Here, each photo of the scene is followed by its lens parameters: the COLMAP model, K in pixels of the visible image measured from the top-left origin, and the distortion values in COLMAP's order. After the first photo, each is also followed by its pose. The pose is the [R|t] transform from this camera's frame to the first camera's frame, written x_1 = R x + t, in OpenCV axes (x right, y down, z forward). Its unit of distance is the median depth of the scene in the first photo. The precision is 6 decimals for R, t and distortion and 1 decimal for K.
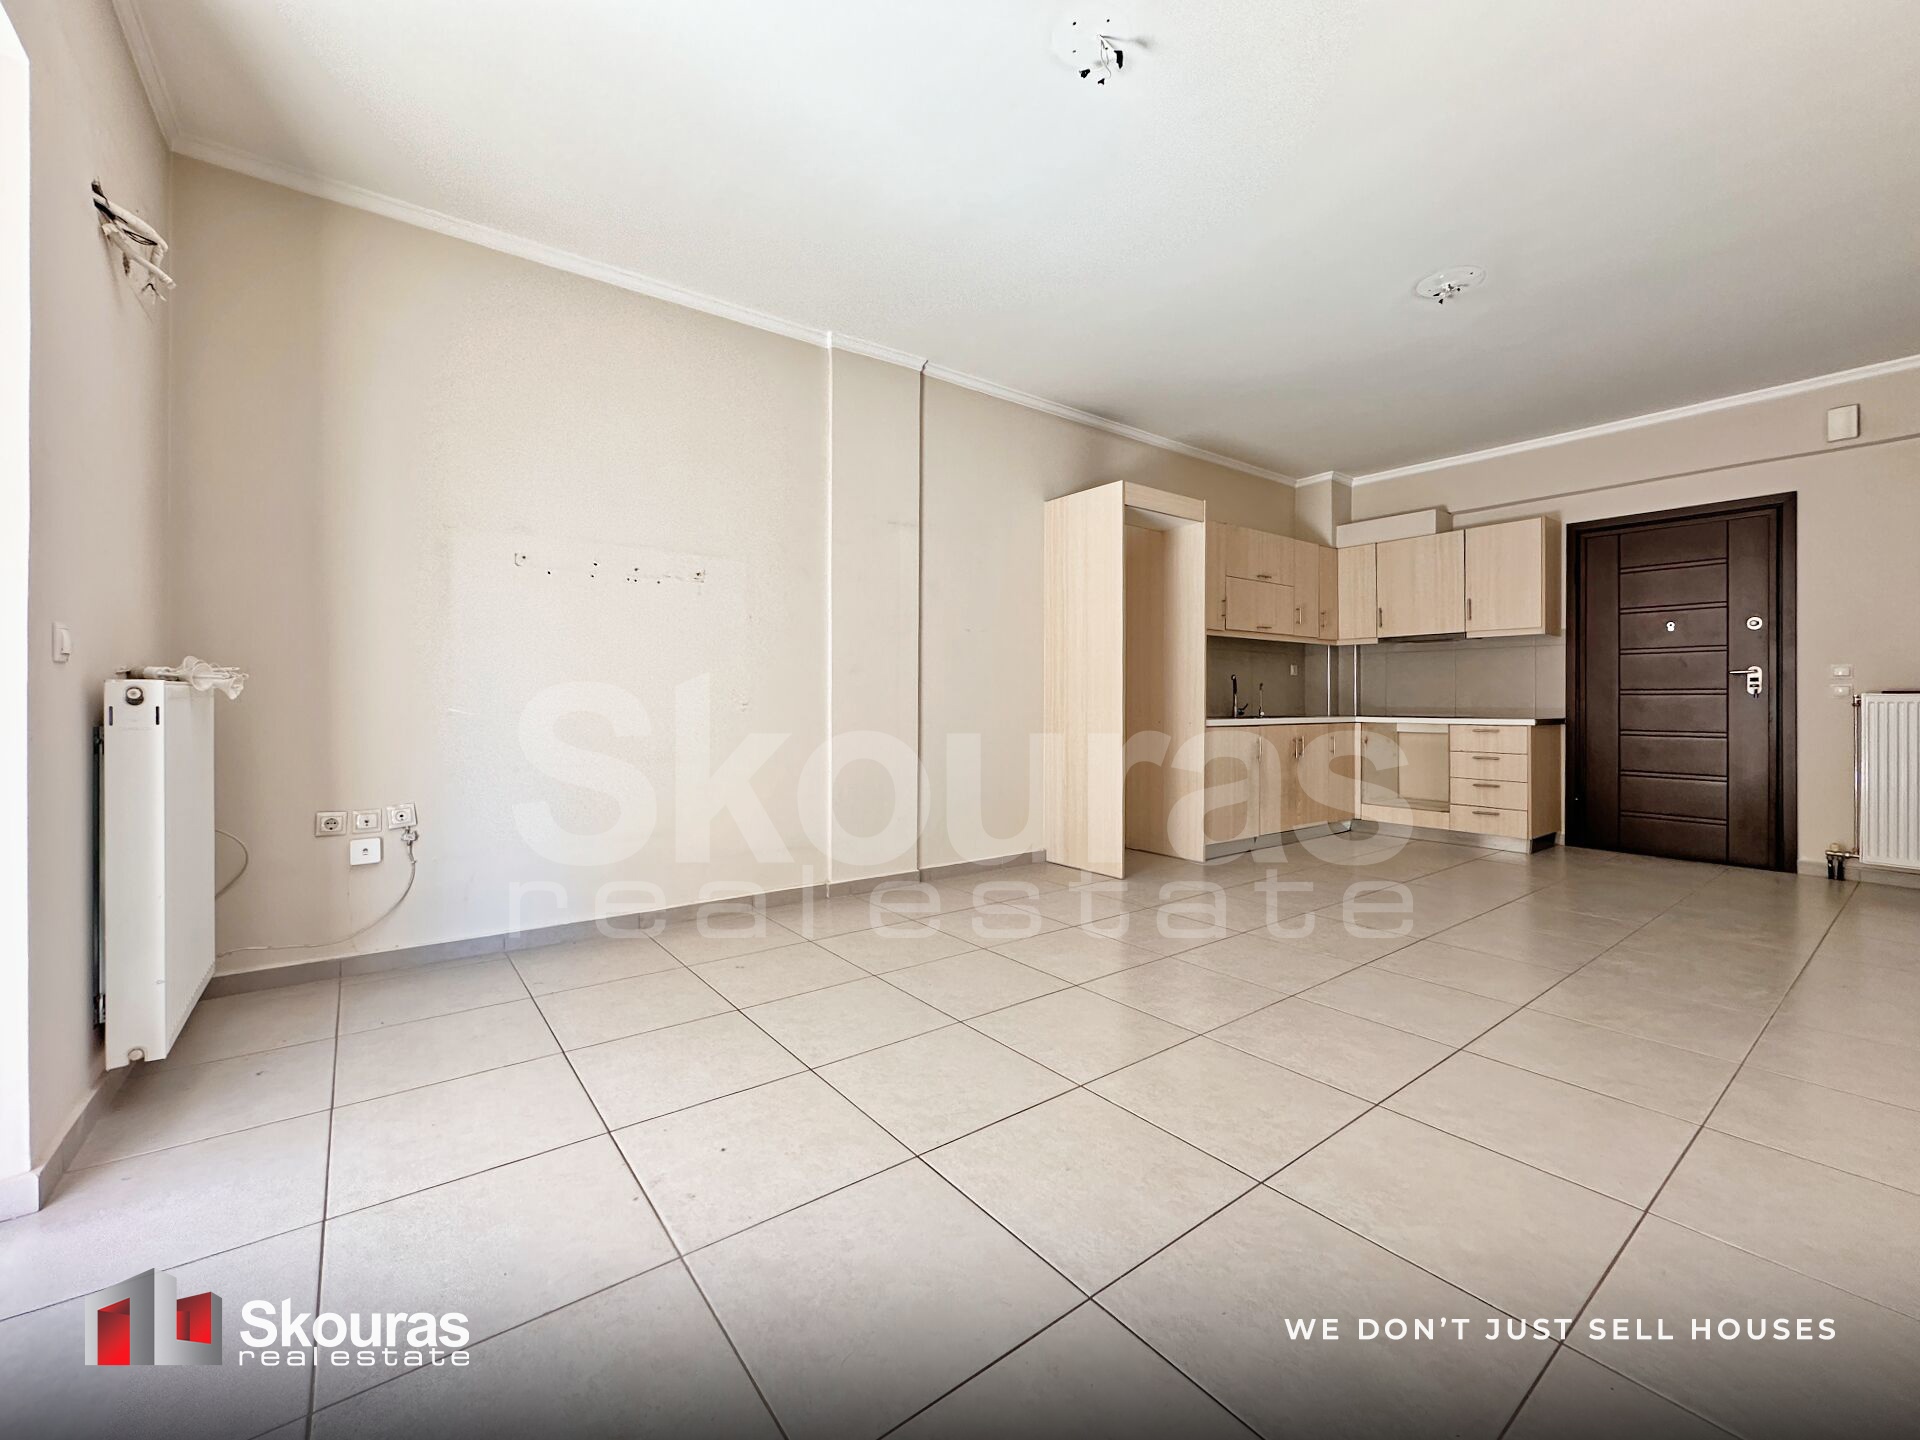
lens RADIAL K [[804.3, 0, 956.8], [0, 804.3, 703.2], [0, 0, 1]] dist [0.001576, 0.001937]
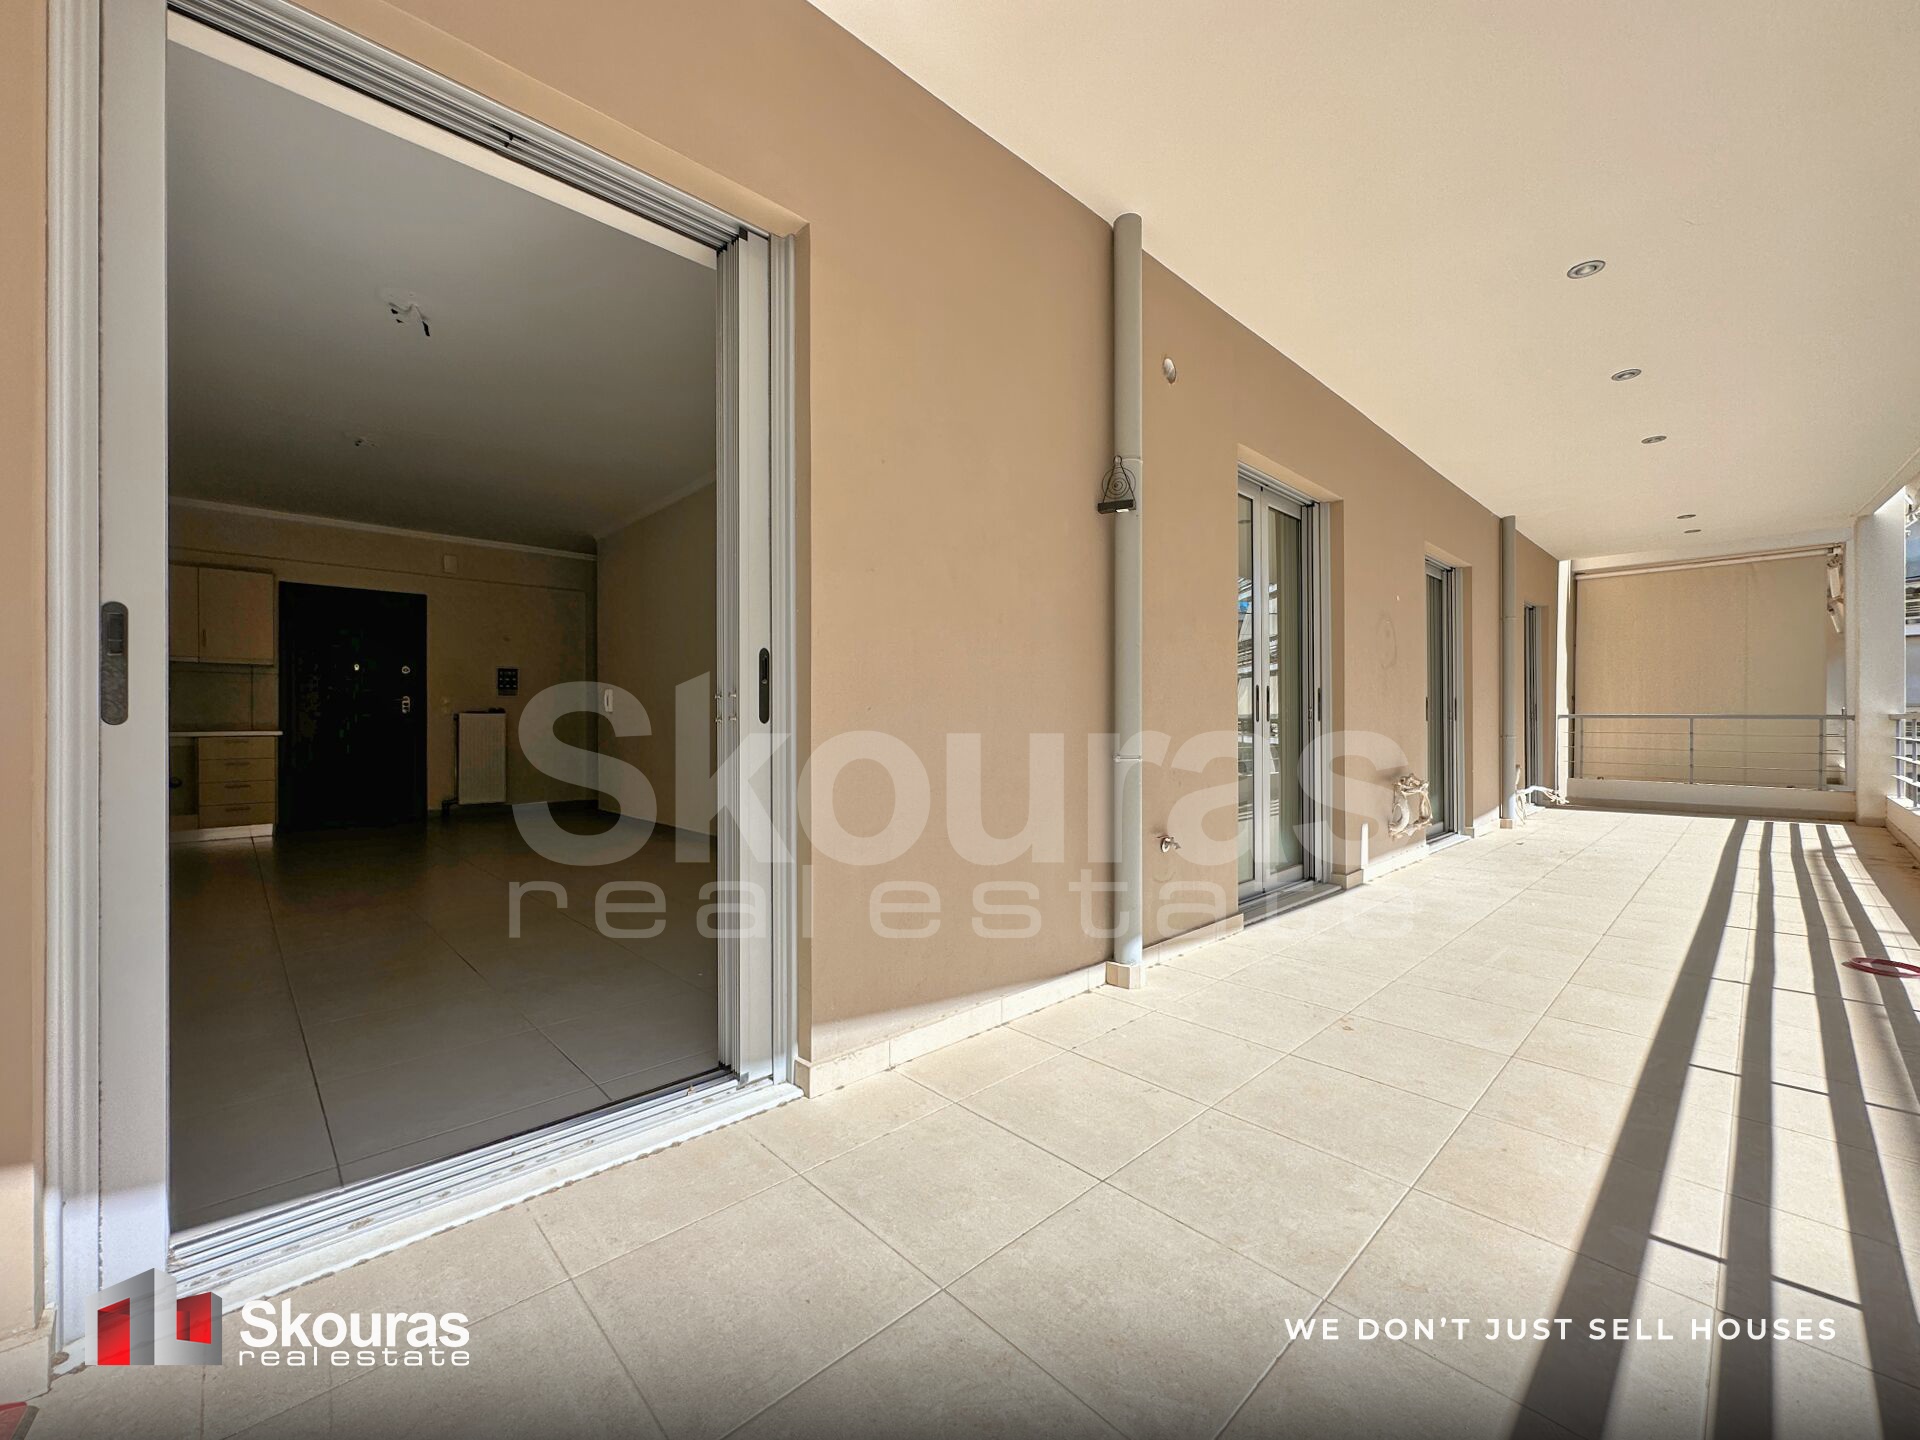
lens RADIAL K [[804.3, 0, 984.0], [0, 804.3, 718.6], [0, 0, 1]] dist [0.001576, 0.001937]
pose [[-0.121935, 0.008033, 0.992506, -0.727942], [0.013847, 0.999884, -0.006391, 0.025121], [-0.992442, 0.012964, -0.122032, 0.027542]]
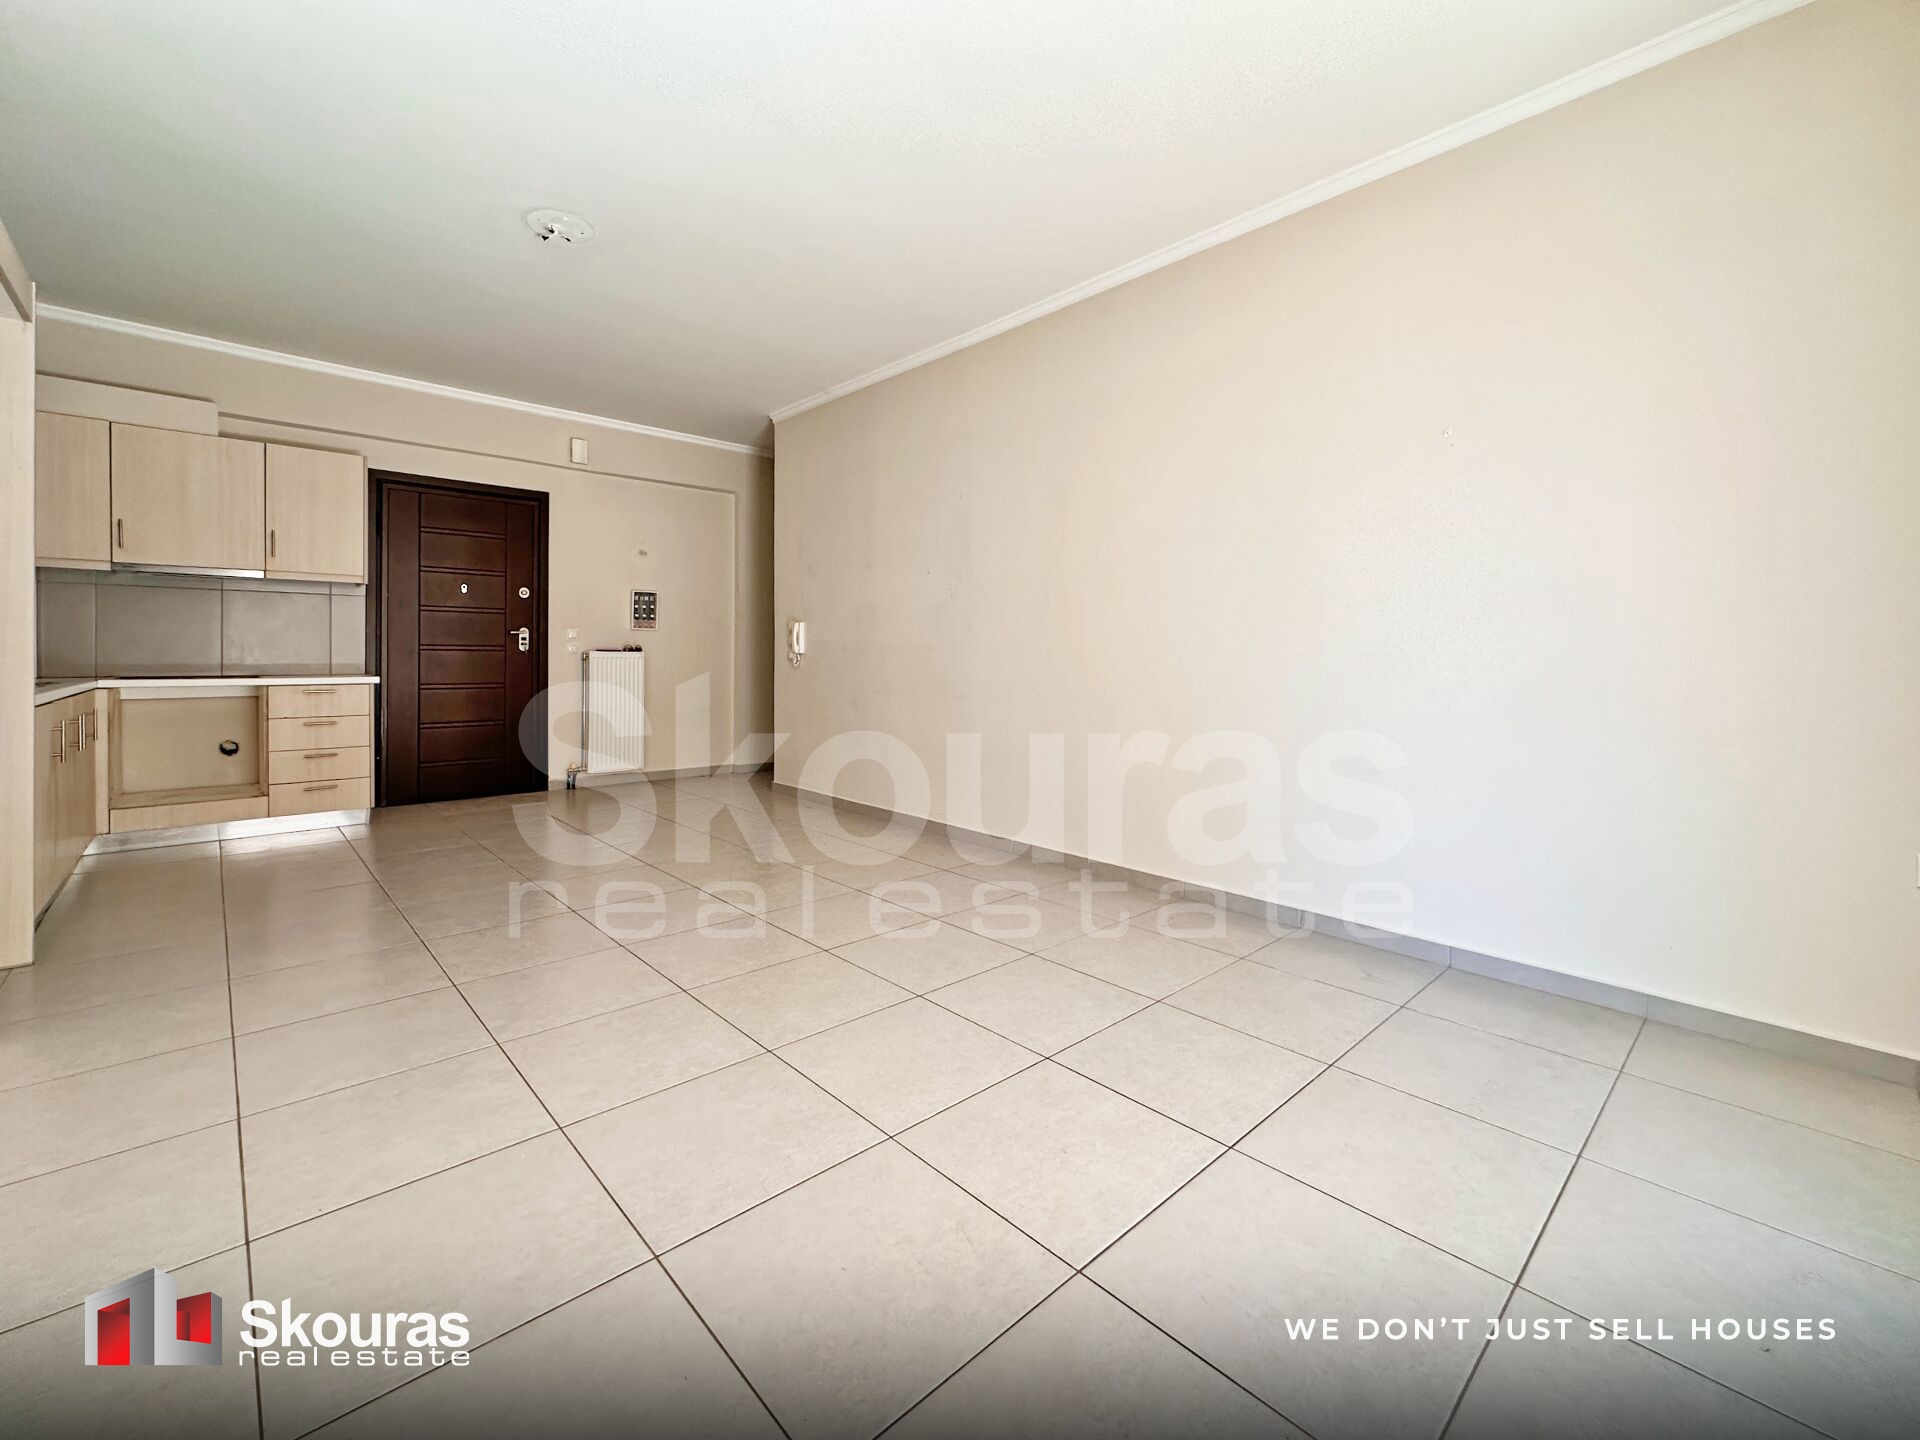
lens RADIAL K [[804.3, 0, 961.9], [0, 804.3, 659.5], [0, 0, 1]] dist [0.001576, 0.001937]
pose [[-0.122272, -0.005471, 0.992482, -0.283912], [-0.000417, 0.999985, 0.005461, -0.004668], [-0.992497, 0.000254, -0.122272, 0.452930]]
